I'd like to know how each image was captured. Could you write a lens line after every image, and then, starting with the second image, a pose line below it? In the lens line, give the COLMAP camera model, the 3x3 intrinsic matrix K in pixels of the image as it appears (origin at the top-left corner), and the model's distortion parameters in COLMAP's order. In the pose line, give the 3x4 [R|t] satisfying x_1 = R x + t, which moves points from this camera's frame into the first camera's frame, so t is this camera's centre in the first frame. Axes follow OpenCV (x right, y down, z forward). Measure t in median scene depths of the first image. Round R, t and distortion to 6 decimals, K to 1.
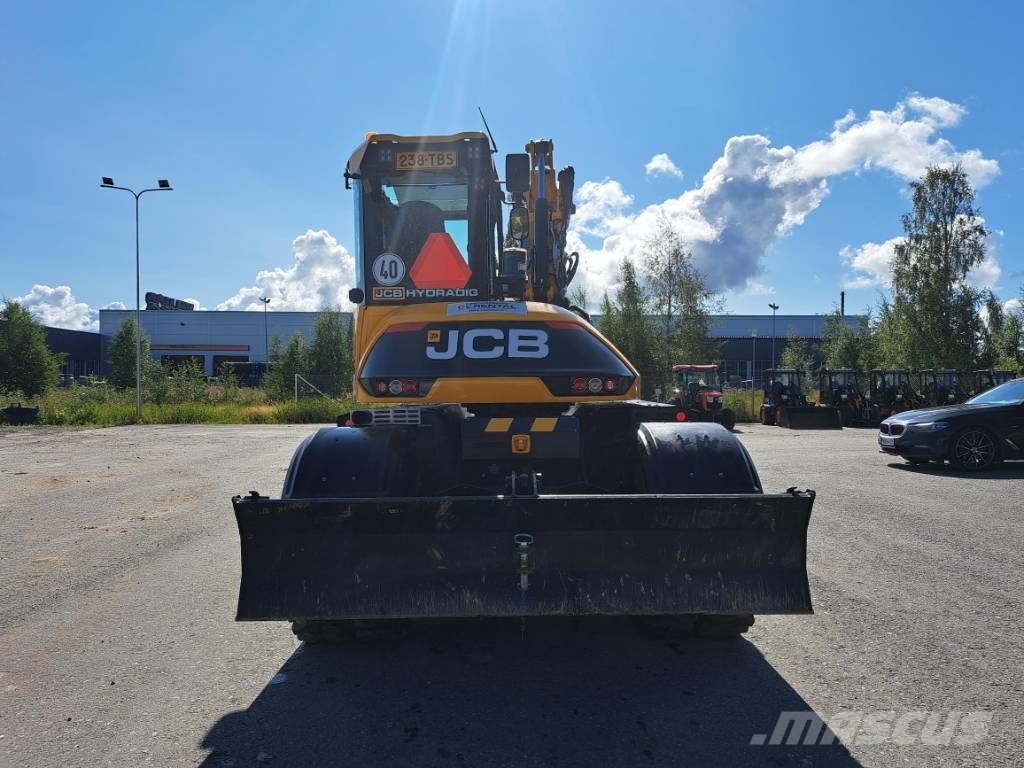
lens RADIAL K [[750.4, 0, 511.3], [0, 750.4, 370.1], [0, 0, 1]] dist [0.029752, -0.004431]
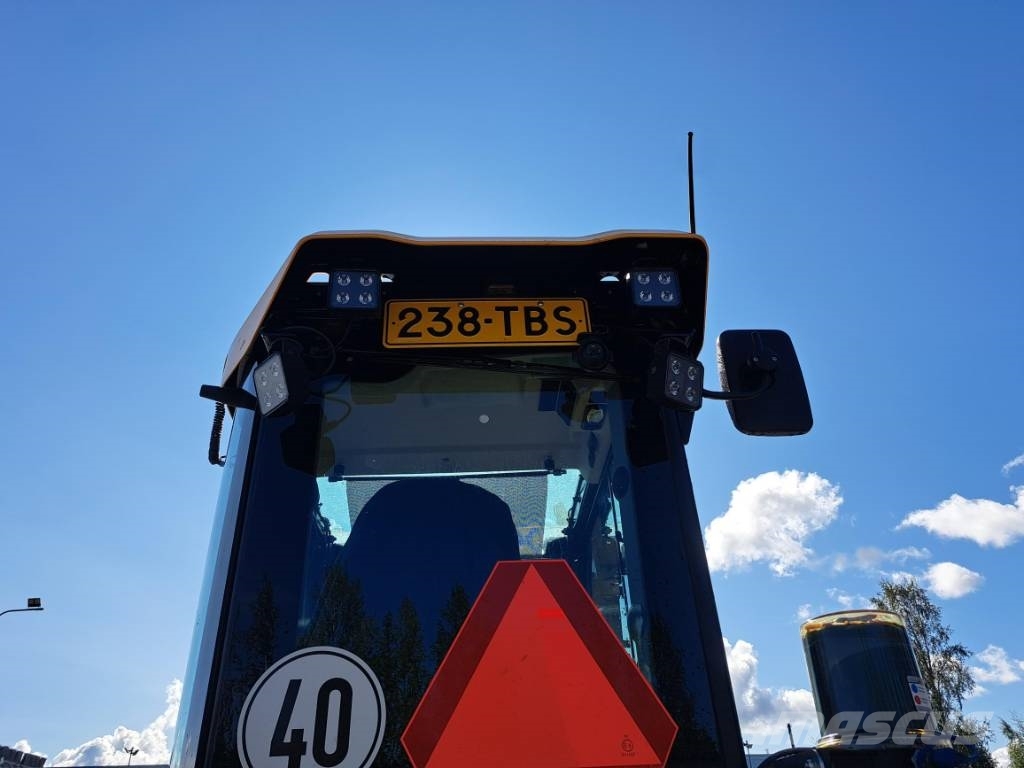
lens RADIAL K [[718.3, 0, 527.1], [0, 718.3, 382.4], [0, 0, 1]] dist [0.026309, -0.003967]
pose [[0.992093, 0.035690, 0.120322, -0.024198], [0.032278, 0.853904, -0.519428, -0.019871], [-0.121282, 0.519205, 0.846000, 0.141464]]
